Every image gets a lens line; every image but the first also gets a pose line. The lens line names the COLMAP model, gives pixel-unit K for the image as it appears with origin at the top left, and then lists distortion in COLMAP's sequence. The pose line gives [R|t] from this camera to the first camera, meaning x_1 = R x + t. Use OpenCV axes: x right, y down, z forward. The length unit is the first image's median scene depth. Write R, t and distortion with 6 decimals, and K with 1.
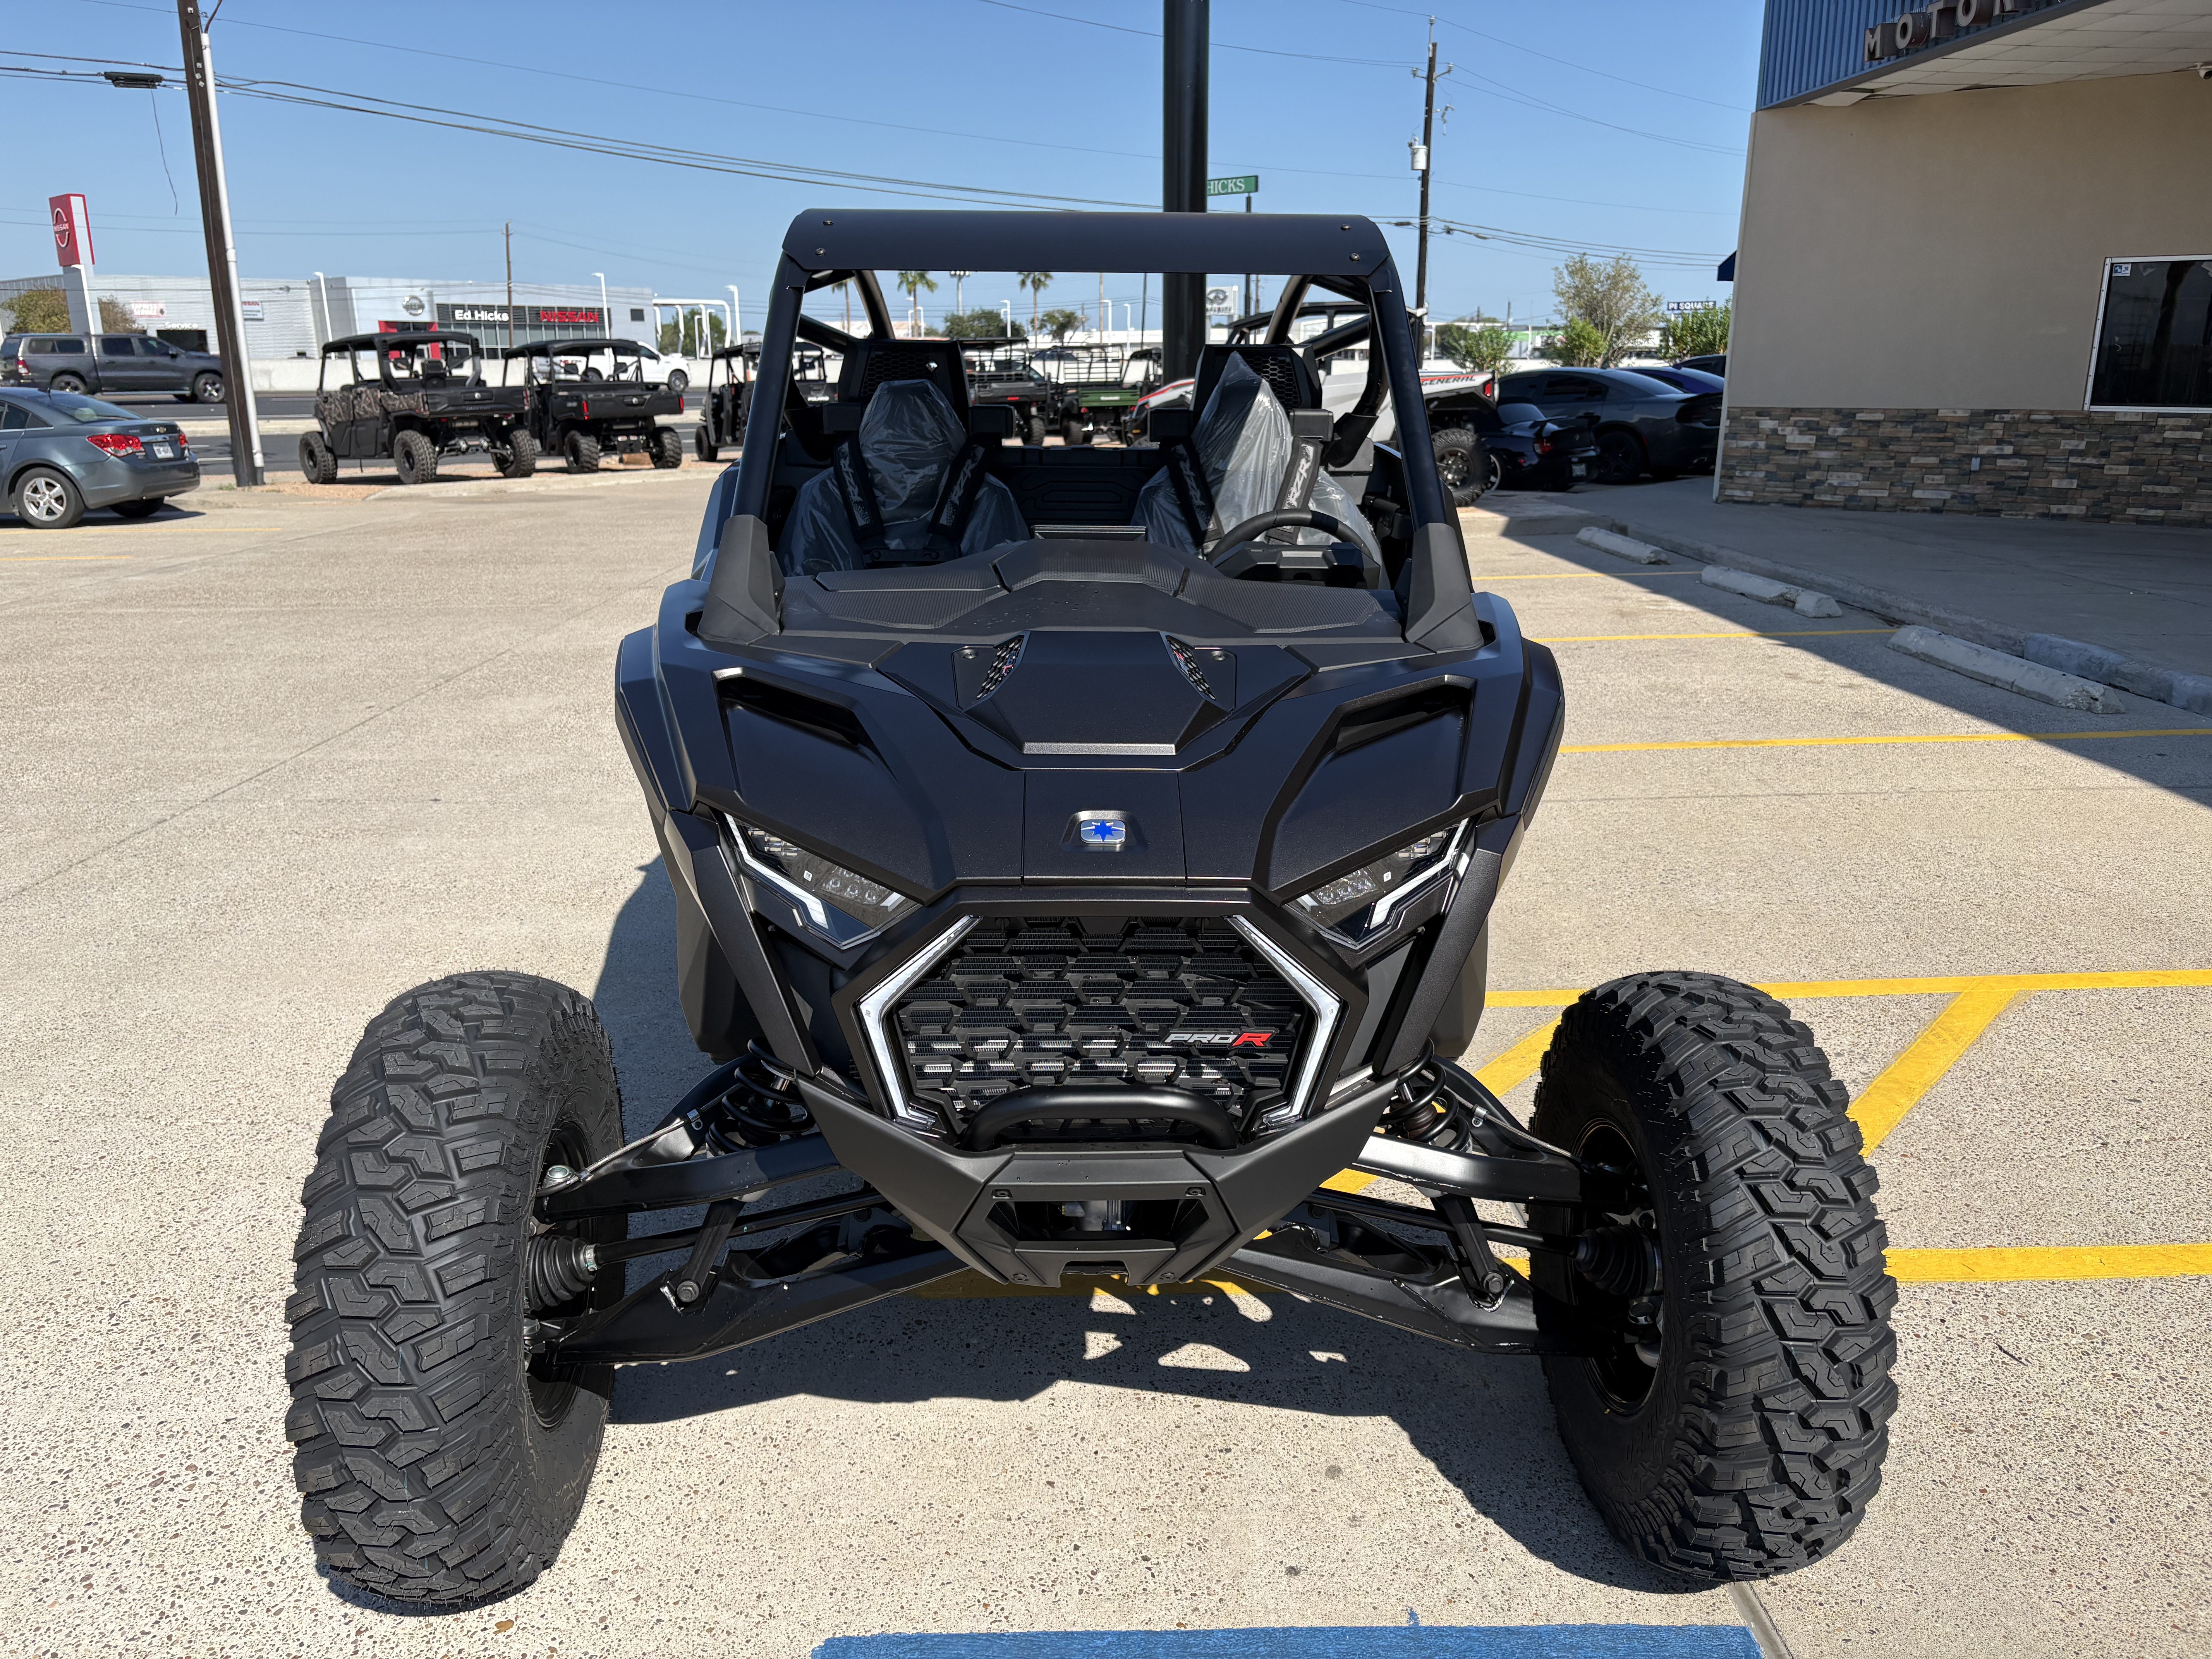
lens RADIAL K [[1713.0, 0, 1104.6], [0, 1713.0, 827.9], [0, 0, 1]] dist [0.022416, -0.021404]
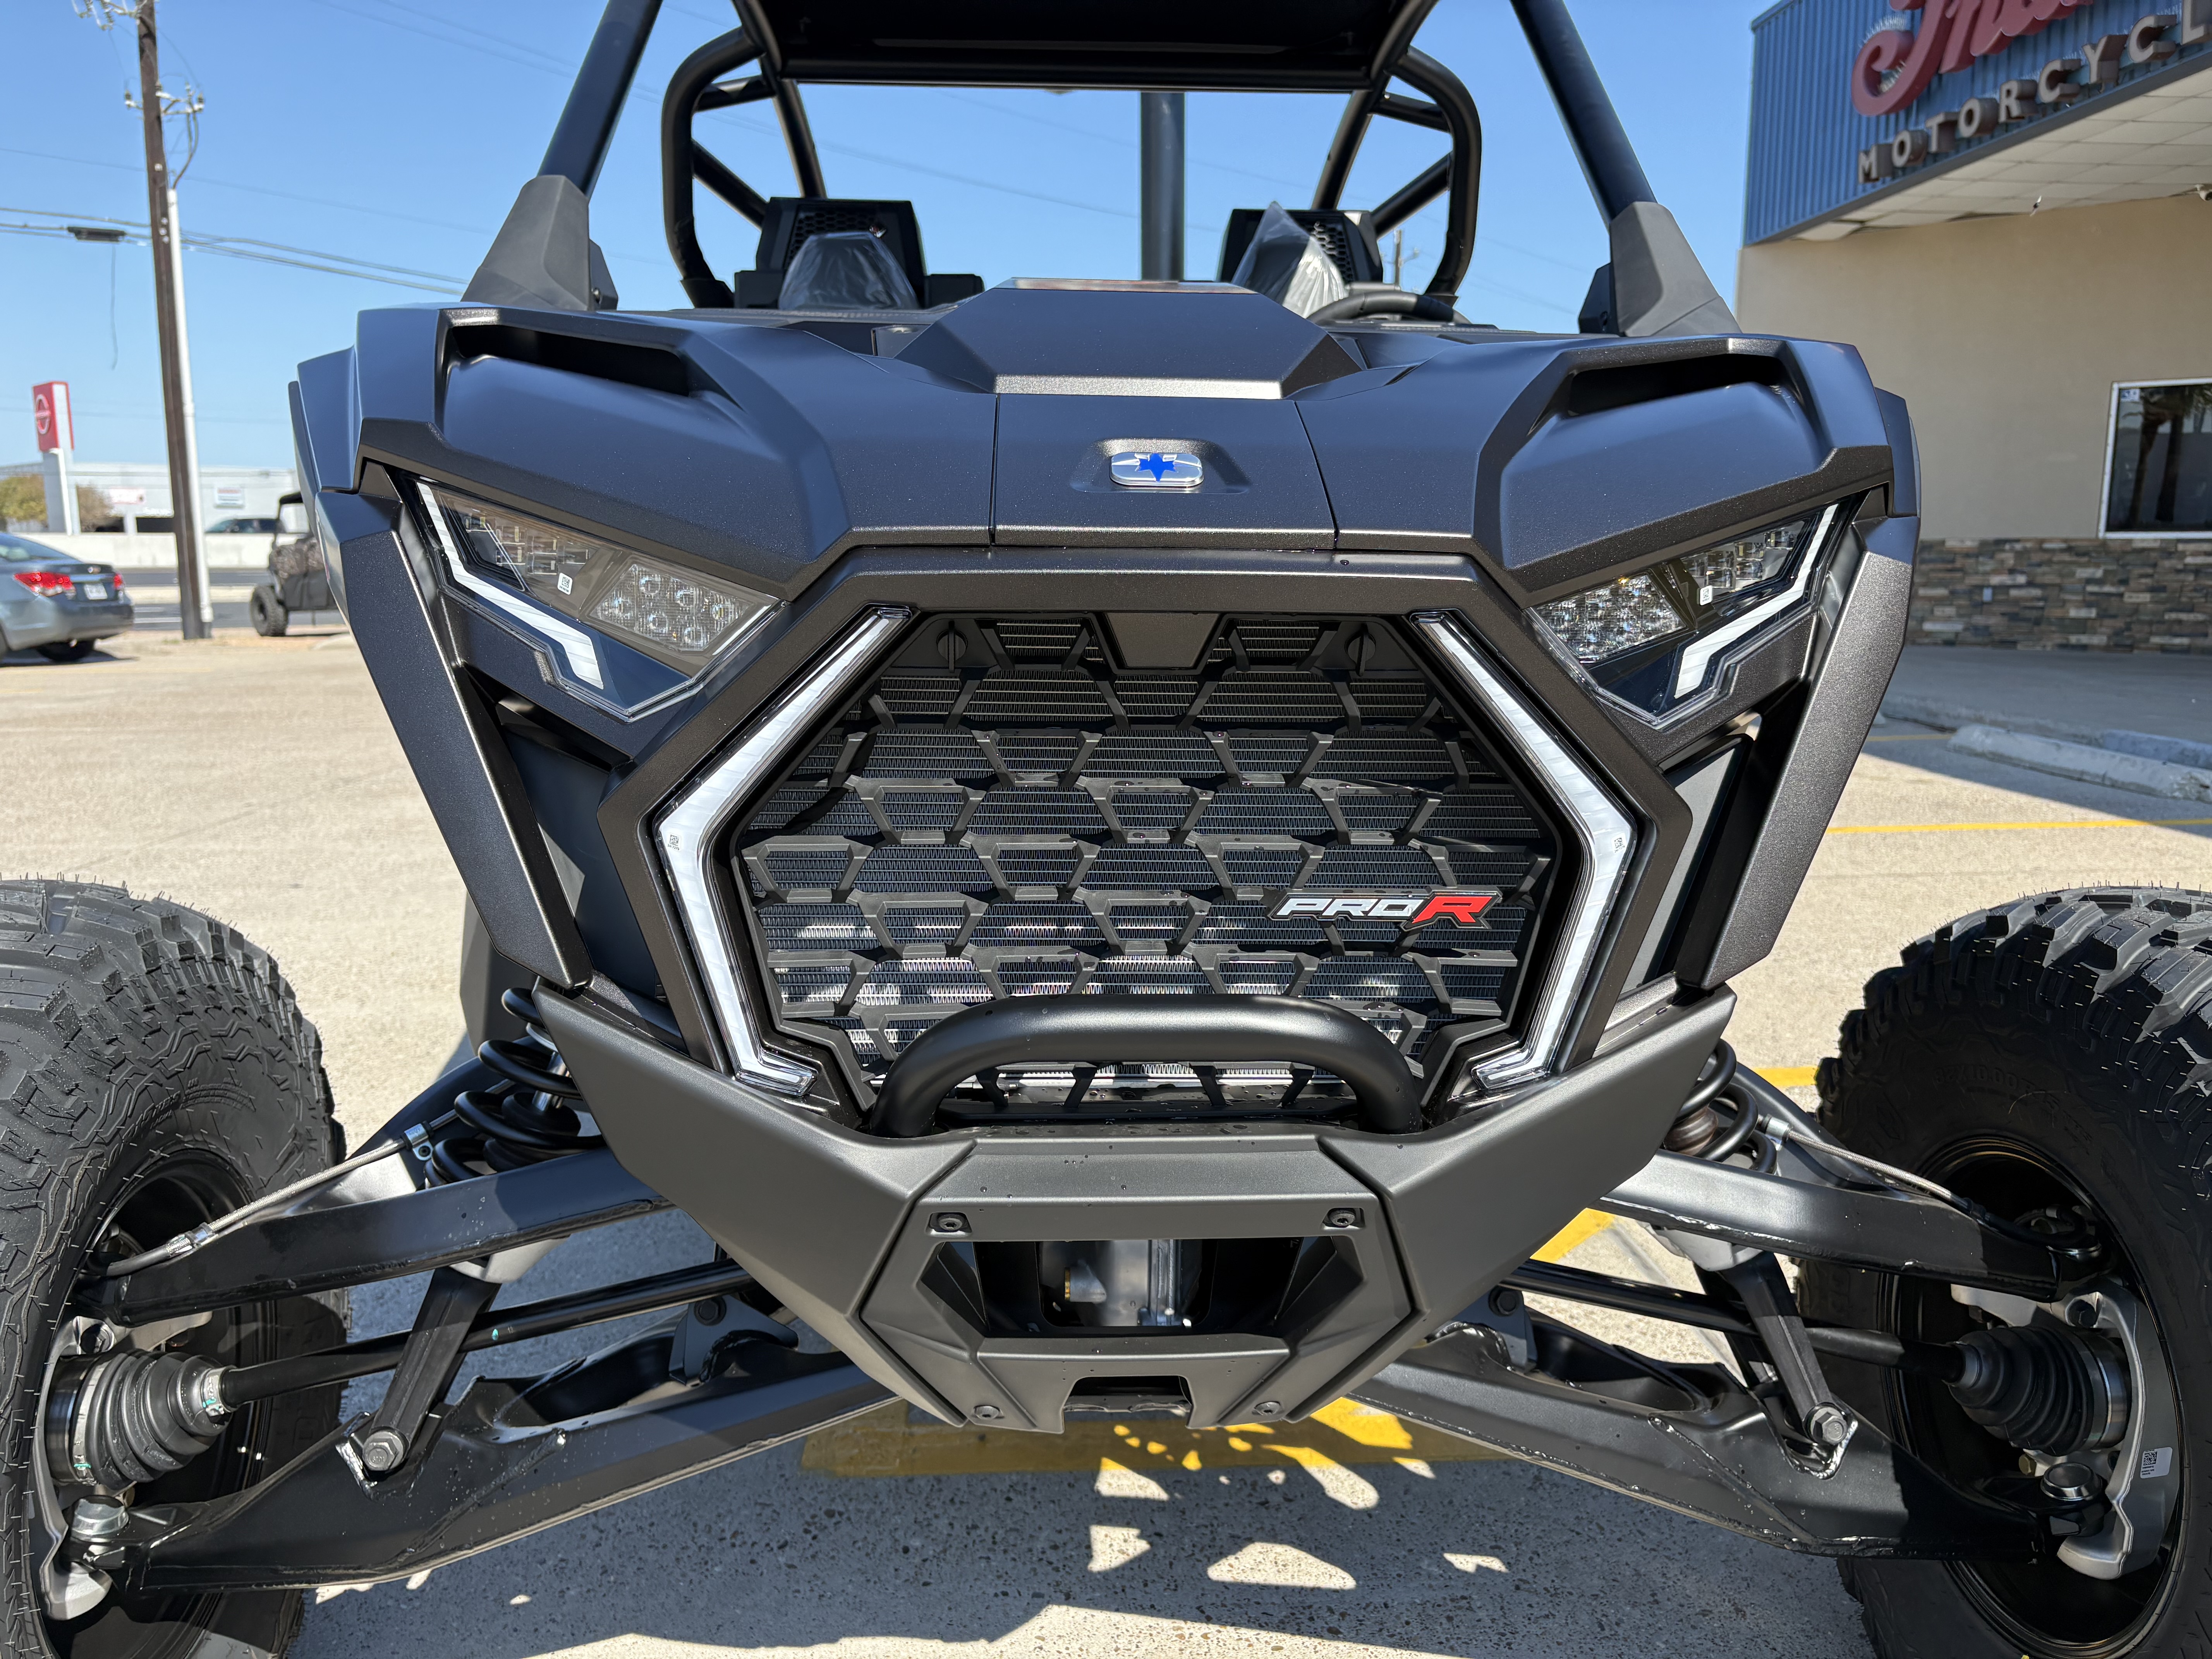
lens RADIAL K [[1713.0, 0, 1103.7], [0, 1713.0, 844.8], [0, 0, 1]] dist [0.022416, -0.021404]
pose [[0.999877, -0.002474, 0.015515, -0.019349], [0.003980, 0.995194, -0.097845, 0.126300], [-0.015198, 0.097895, 0.995081, 0.412420]]
